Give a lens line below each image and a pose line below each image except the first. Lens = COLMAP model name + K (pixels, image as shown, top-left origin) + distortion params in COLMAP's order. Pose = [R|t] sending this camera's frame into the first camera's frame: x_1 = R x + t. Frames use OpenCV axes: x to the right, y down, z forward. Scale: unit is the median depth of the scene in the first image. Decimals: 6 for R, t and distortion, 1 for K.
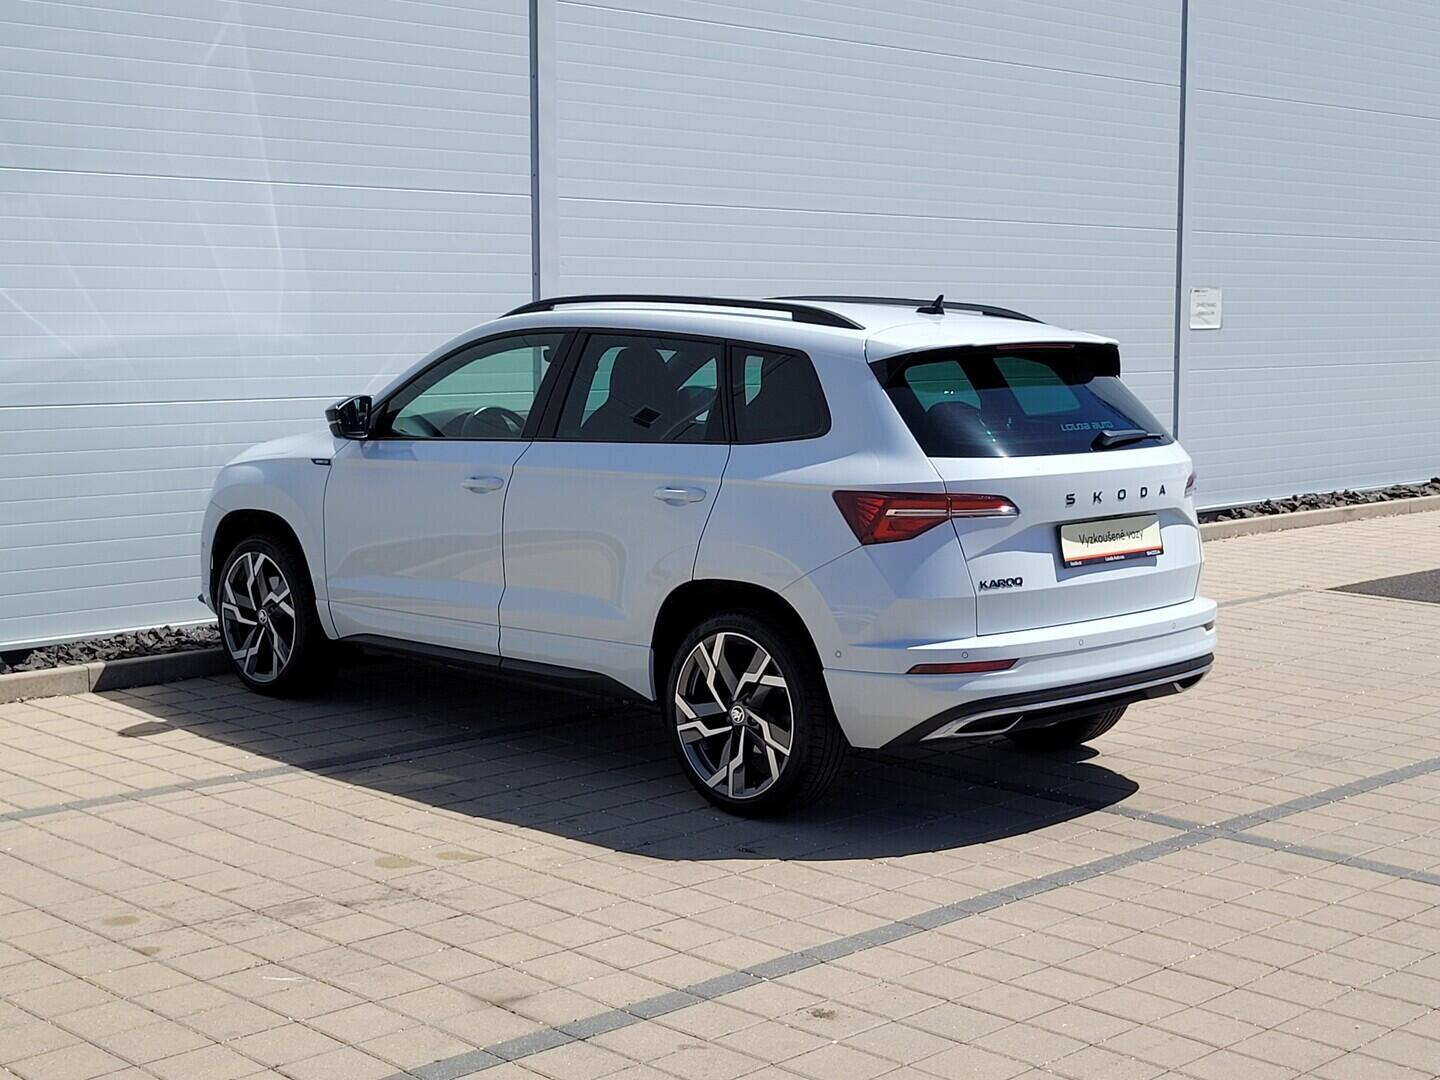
lens RADIAL K [[2154.3, 0, 720.0], [0, 2154.3, 540.0], [0, 0, 1]] dist [0.011104, 0.051817]
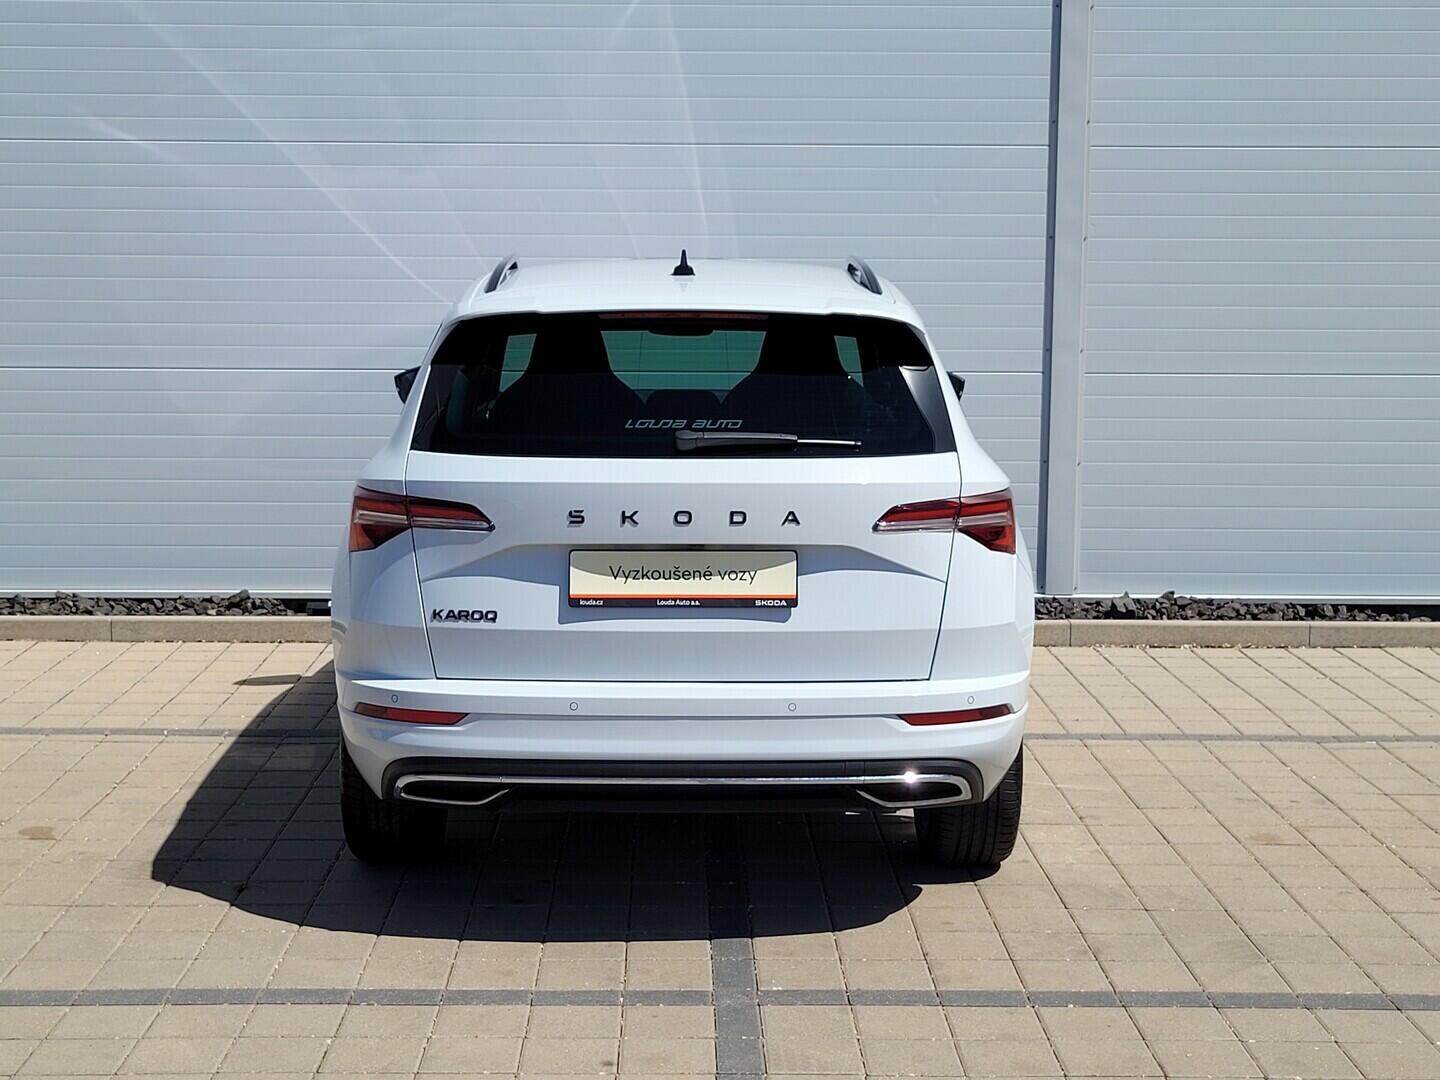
lens RADIAL K [[2154.3, 0, 720.0], [0, 2154.3, 540.0], [0, 0, 1]] dist [0.011104, 0.051817]
pose [[0.718501, 0.083807, -0.690458, 0.717076], [-0.078281, 0.996150, 0.039451, -0.044319], [0.691106, 0.025704, 0.722296, 0.483425]]
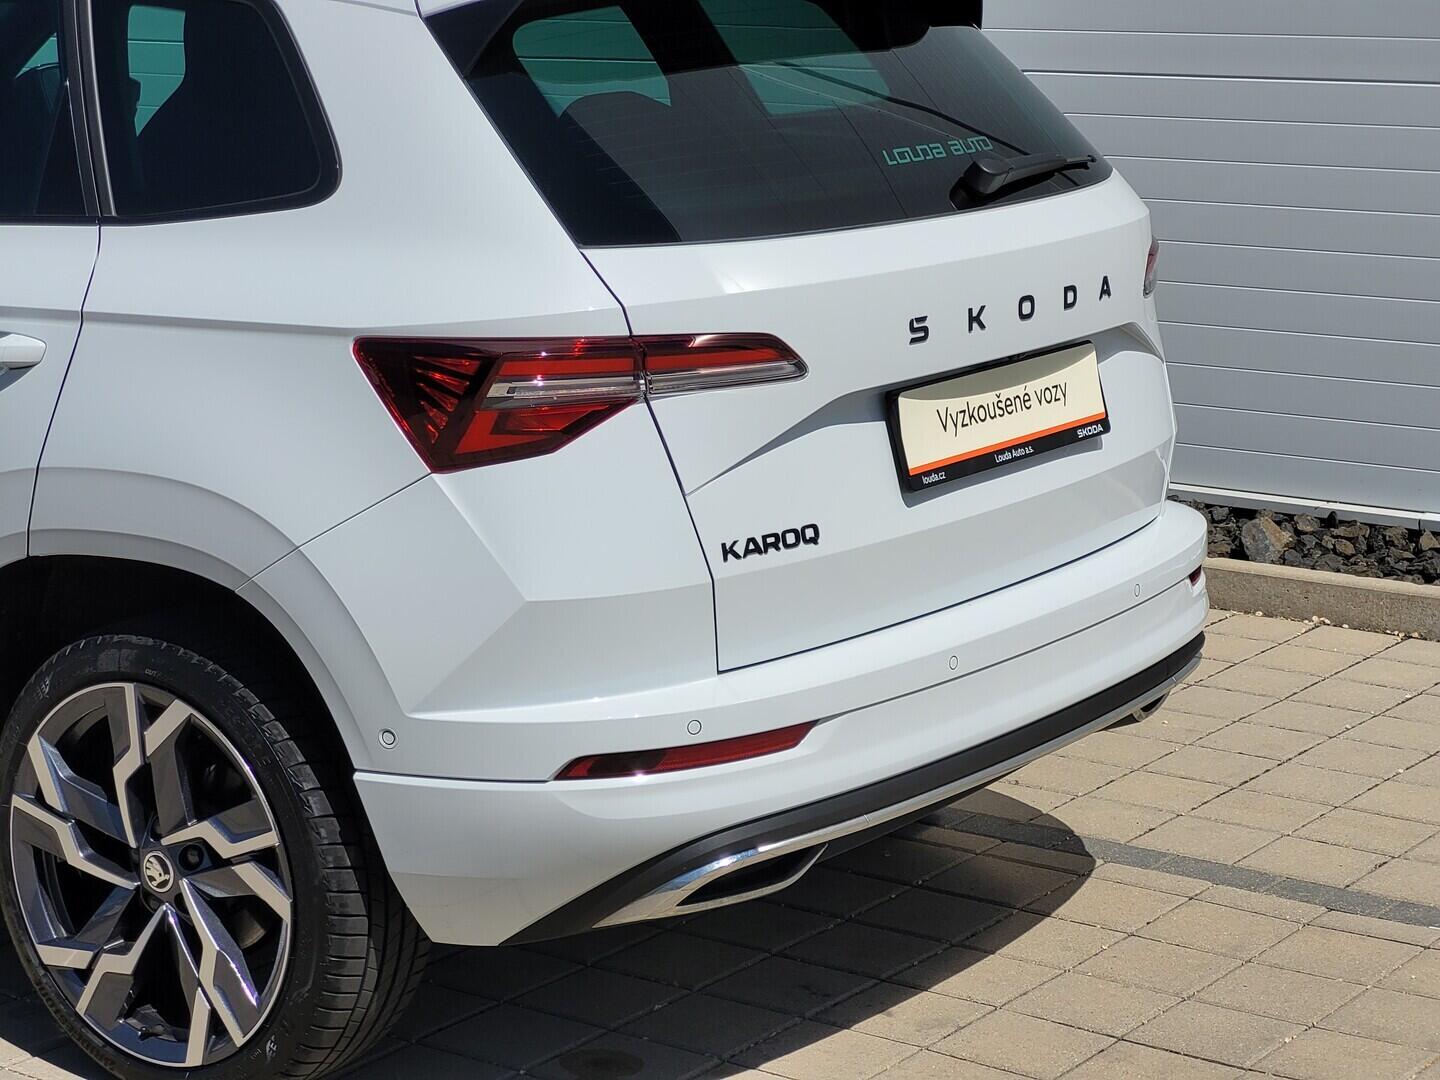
lens RADIAL K [[2988.1, 0, 720.0], [0, 2988.1, 540.0], [0, 0, 1]] dist [0.140463, -0.058898]
pose [[0.986877, -0.056707, 0.151186, 0.032212], [0.042527, 0.994528, 0.095425, -0.035282], [-0.155770, -0.087743, 0.983889, 0.418755]]
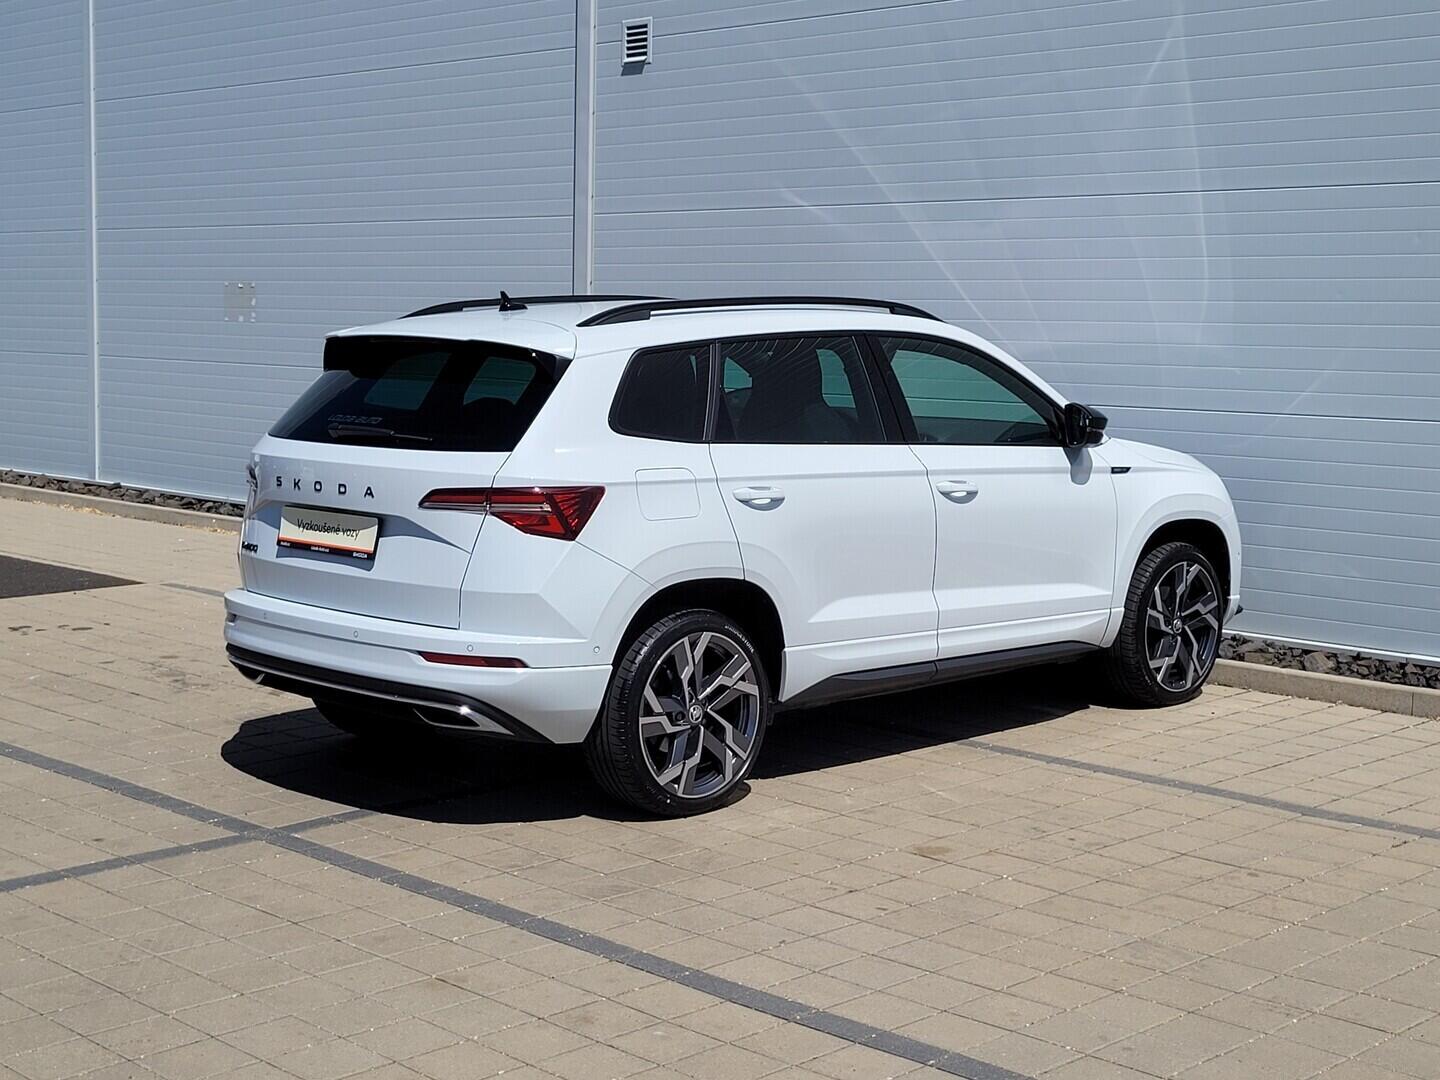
lens RADIAL K [[2154.3, 0, 720.0], [0, 2154.3, 540.0], [0, 0, 1]] dist [0.011104, 0.051817]
pose [[-0.009842, 0.101324, -0.994805, 1.207126], [-0.121515, 0.987359, 0.101768, -0.123520], [0.992541, 0.121885, 0.002594, 1.205676]]
